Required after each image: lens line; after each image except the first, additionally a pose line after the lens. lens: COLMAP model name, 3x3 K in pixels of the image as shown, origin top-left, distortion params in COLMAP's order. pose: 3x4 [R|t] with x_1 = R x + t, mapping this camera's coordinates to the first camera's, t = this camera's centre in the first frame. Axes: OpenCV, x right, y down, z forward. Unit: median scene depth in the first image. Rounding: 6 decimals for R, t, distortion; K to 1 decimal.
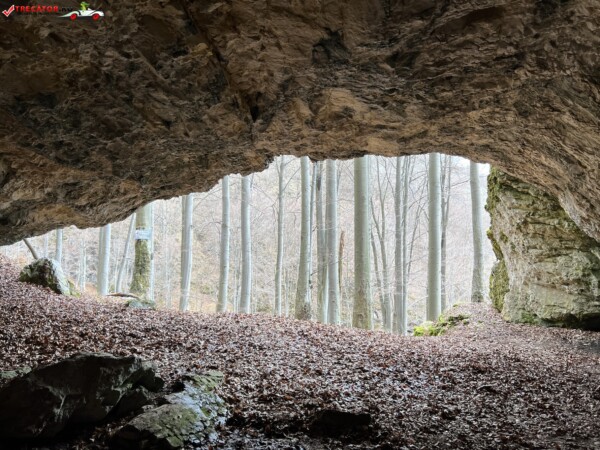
lens RADIAL K [[452.2, 0, 303.3], [0, 452.2, 224.3], [0, 0, 1]] dist [0.055722, -0.060231]
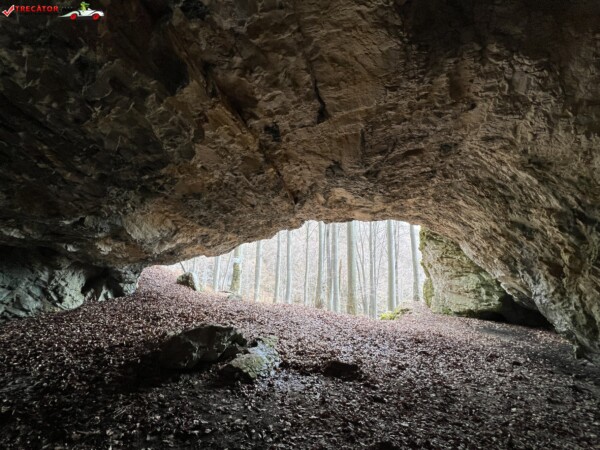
lens RADIAL K [[239.5, 0, 300.0], [0, 239.5, 227.5], [0, 0, 1]] dist [-0.000435, 0.000071]
pose [[0.996677, 0.004990, -0.081303, -0.004265], [-0.014133, 0.993576, -0.112279, -0.010051], [0.080221, 0.113055, 0.990345, -0.016186]]
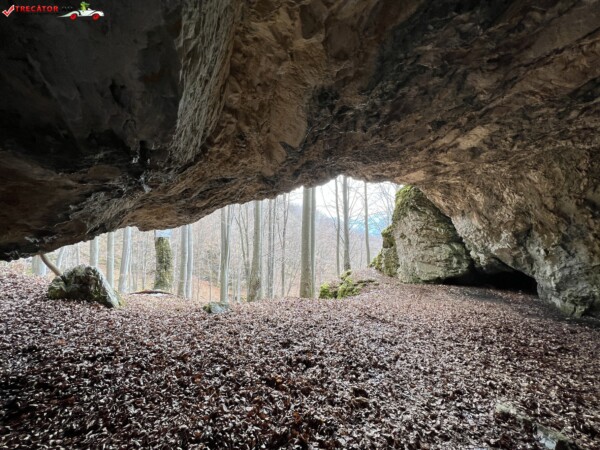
lens RADIAL K [[239.0, 0, 300.0], [0, 239.0, 225.0], [0, 0, 1]] dist [0.000217, -0.000023]
pose [[0.872850, 0.021536, 0.487513, -0.615863], [-0.032300, 0.999385, 0.013682, -0.023988], [-0.486918, -0.027689, 0.873009, 0.620071]]
